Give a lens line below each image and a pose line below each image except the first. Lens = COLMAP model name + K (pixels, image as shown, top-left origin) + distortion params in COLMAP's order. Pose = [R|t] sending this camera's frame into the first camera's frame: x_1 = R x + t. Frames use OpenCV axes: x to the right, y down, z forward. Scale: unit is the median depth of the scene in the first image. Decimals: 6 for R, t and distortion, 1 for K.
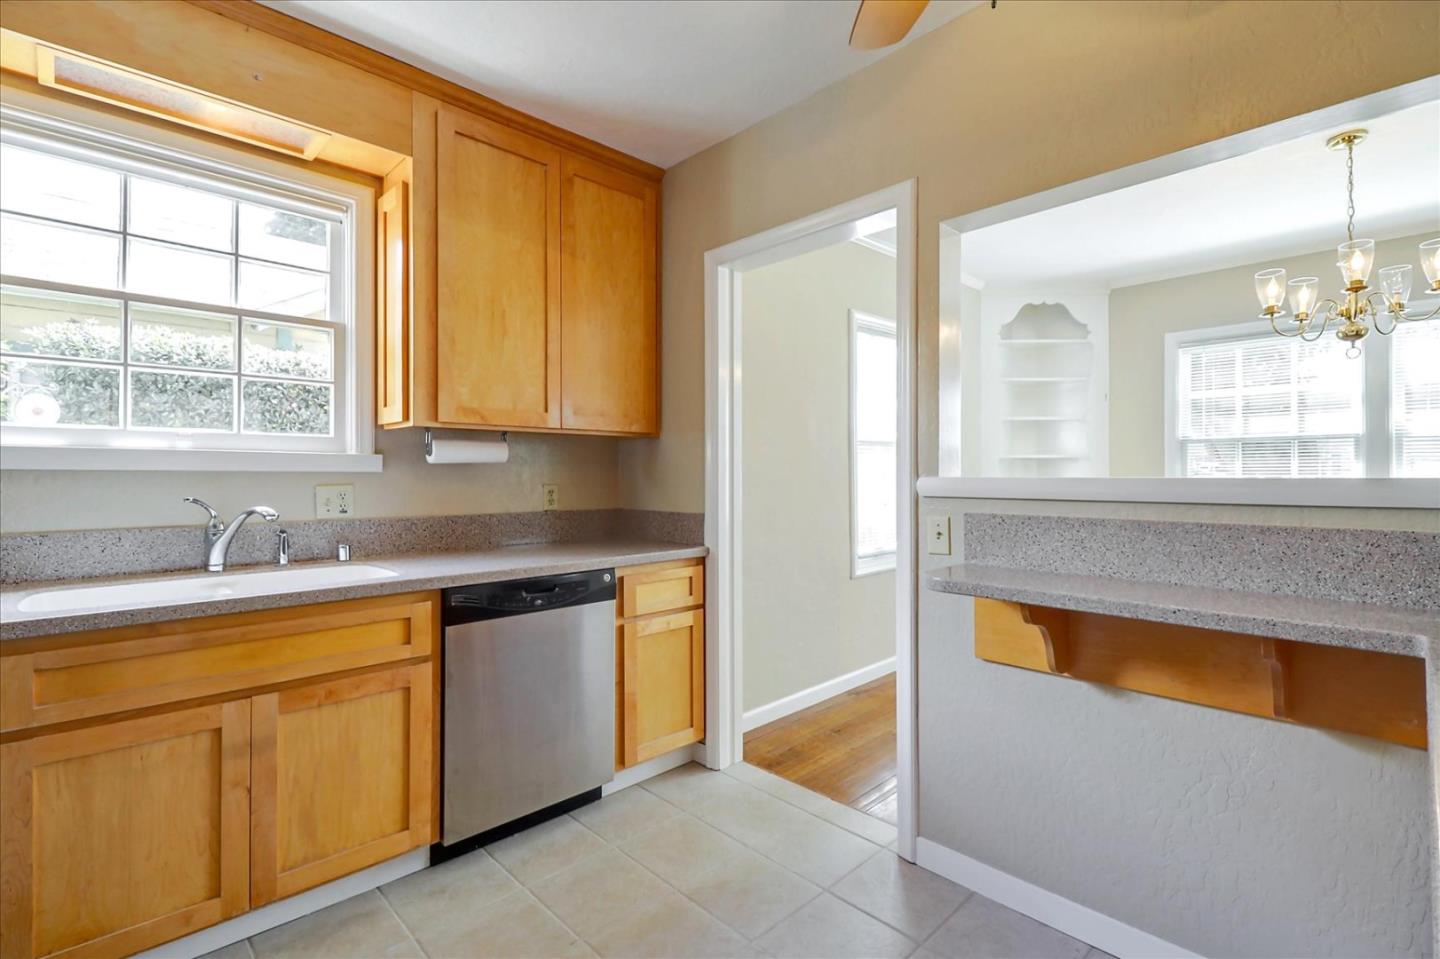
lens RADIAL K [[662.4, 0, 719.9], [0, 662.4, 469.7], [0, 0, 1]] dist [0.020418, -0.000320]
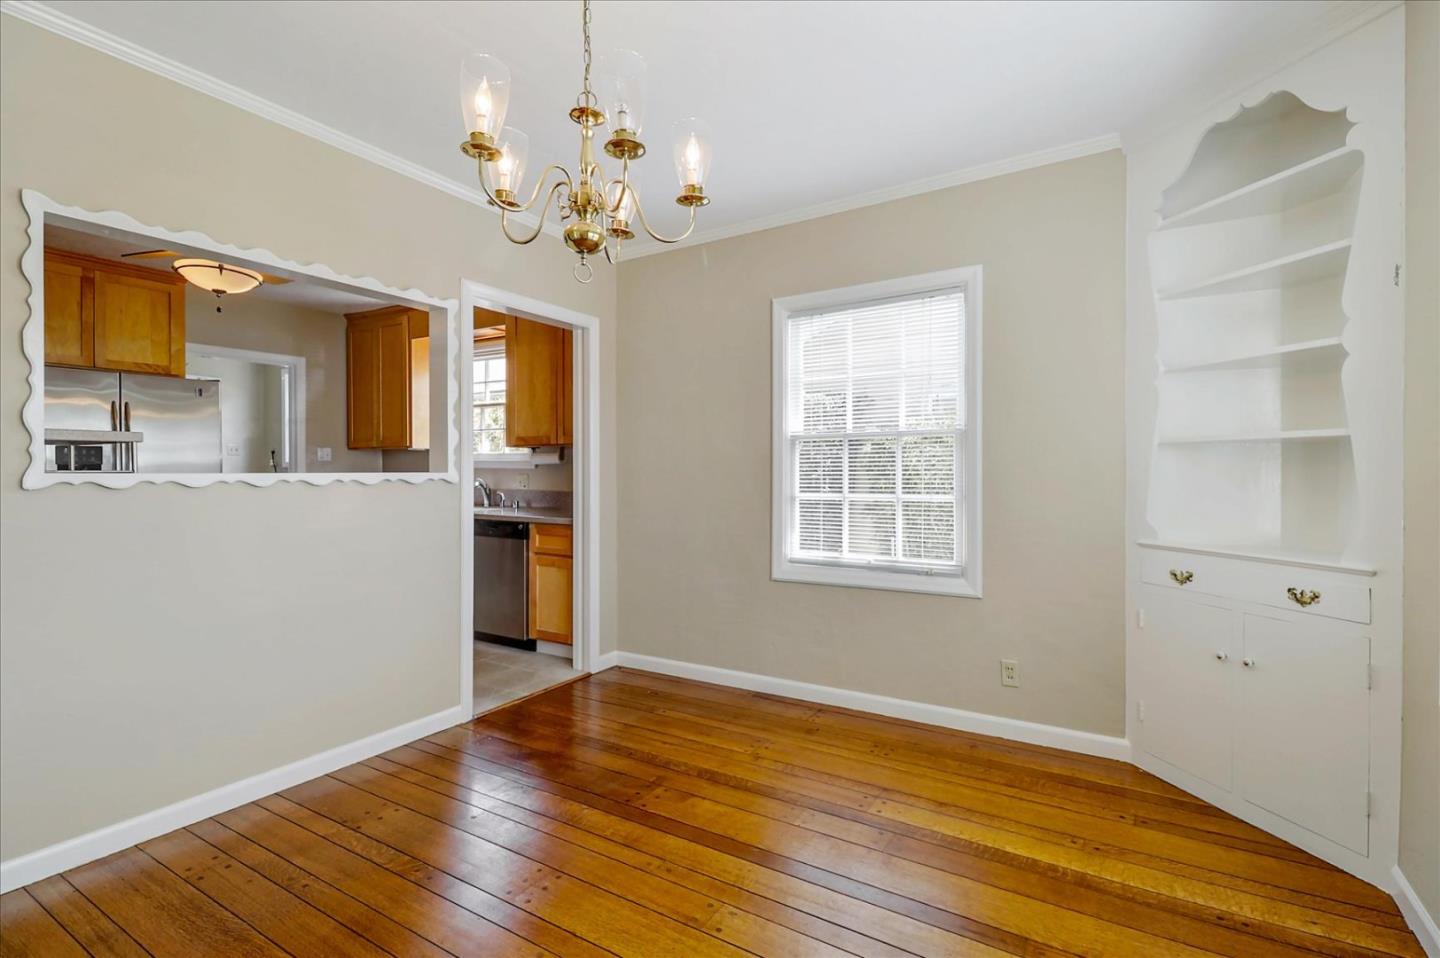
lens RADIAL K [[659.5, 0, 731.3], [0, 659.5, 472.3], [0, 0, 1]] dist [0.015142, -0.011051]
pose [[0.263271, 0.005724, -0.964705, 1.568973], [0.002414, 0.999975, 0.006592, 0.002396], [0.964719, -0.004064, 0.263251, 0.984784]]
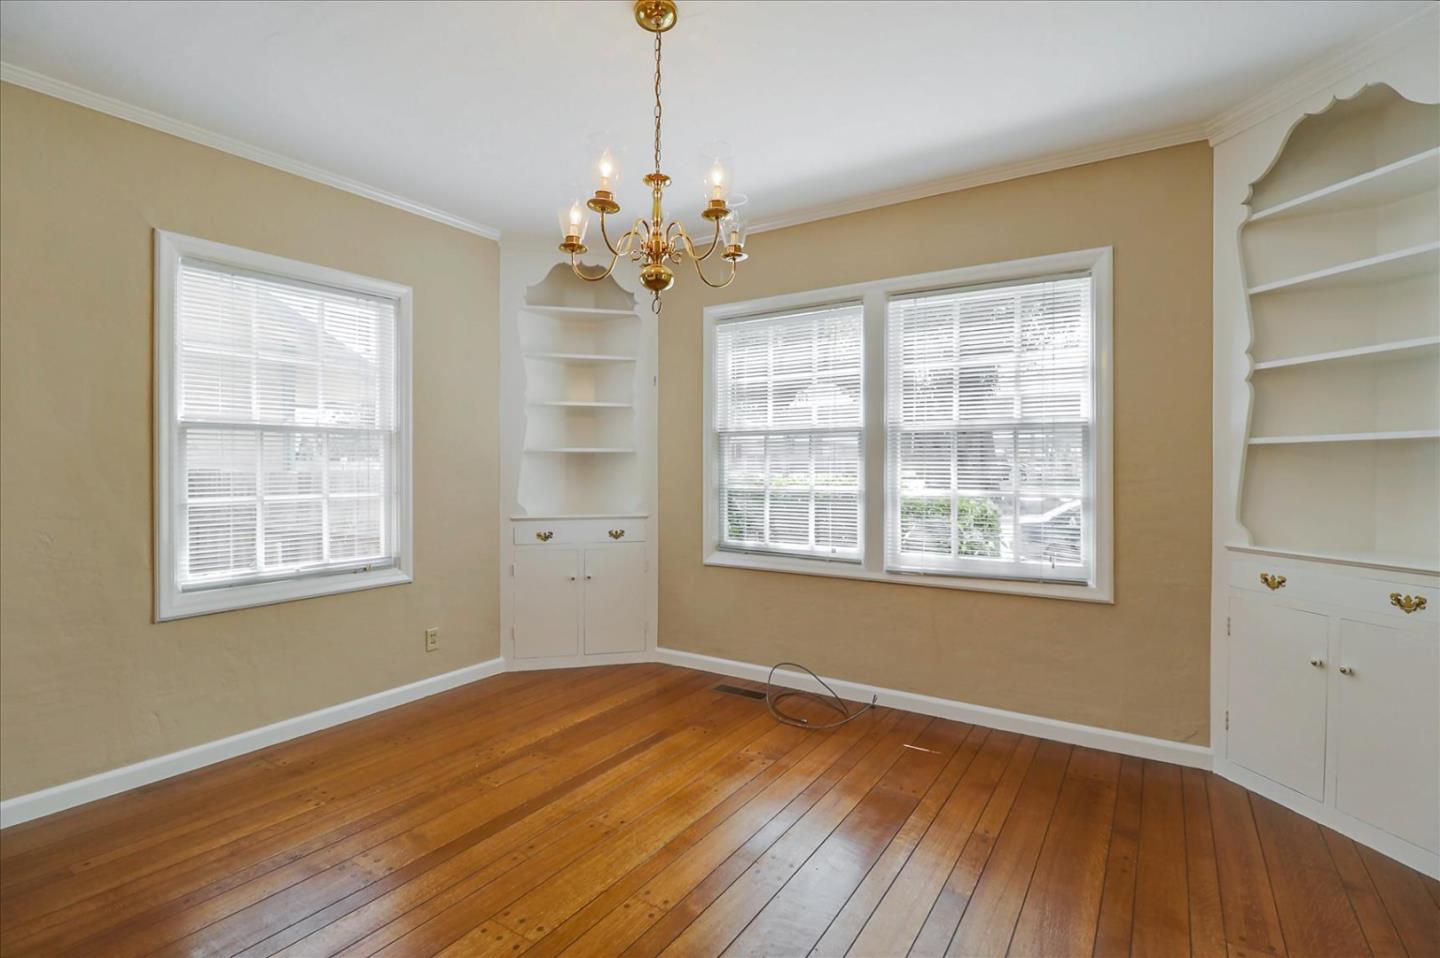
lens RADIAL K [[672.5, 0, 723.7], [0, 672.5, 471.9], [0, 0, 1]] dist [-0.018670, -0.000483]
pose [[0.971304, 0.003237, 0.237820, 0.856320], [-0.004760, 0.999972, 0.005827, 0.003018], [-0.237795, -0.006792, 0.971292, 0.278905]]
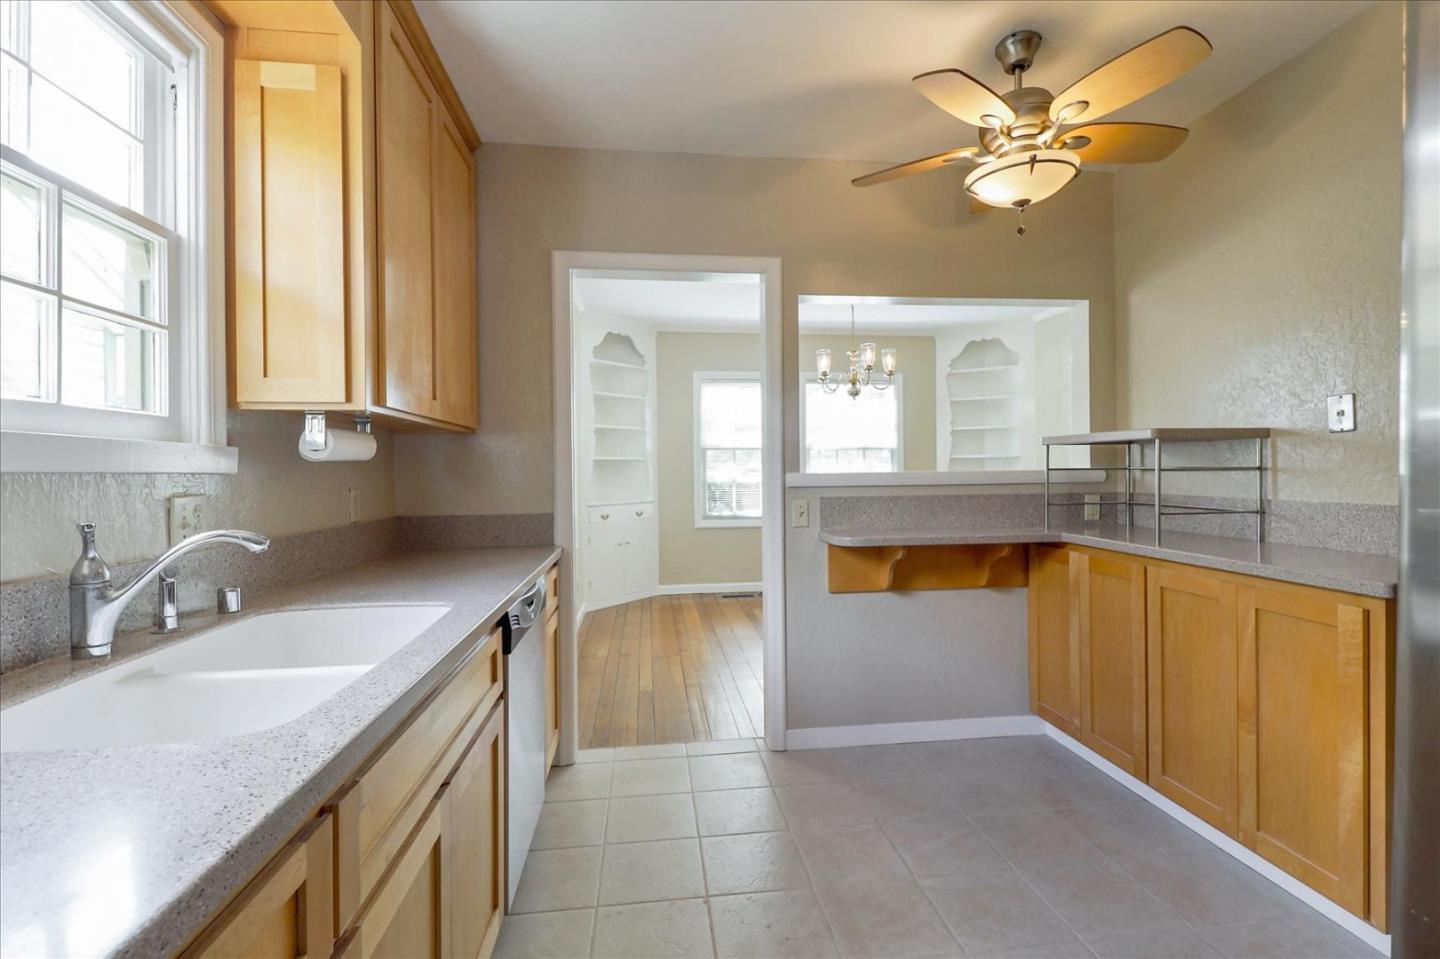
lens RADIAL K [[662.4, 0, 719.9], [0, 662.4, 469.7], [0, 0, 1]] dist [0.020418, -0.000320]
pose [[0.605695, -0.003621, 0.795688, -0.701245], [0.004000, 0.999991, 0.001506, 0.000550], [-0.795687, 0.002271, 0.605704, 0.207705]]
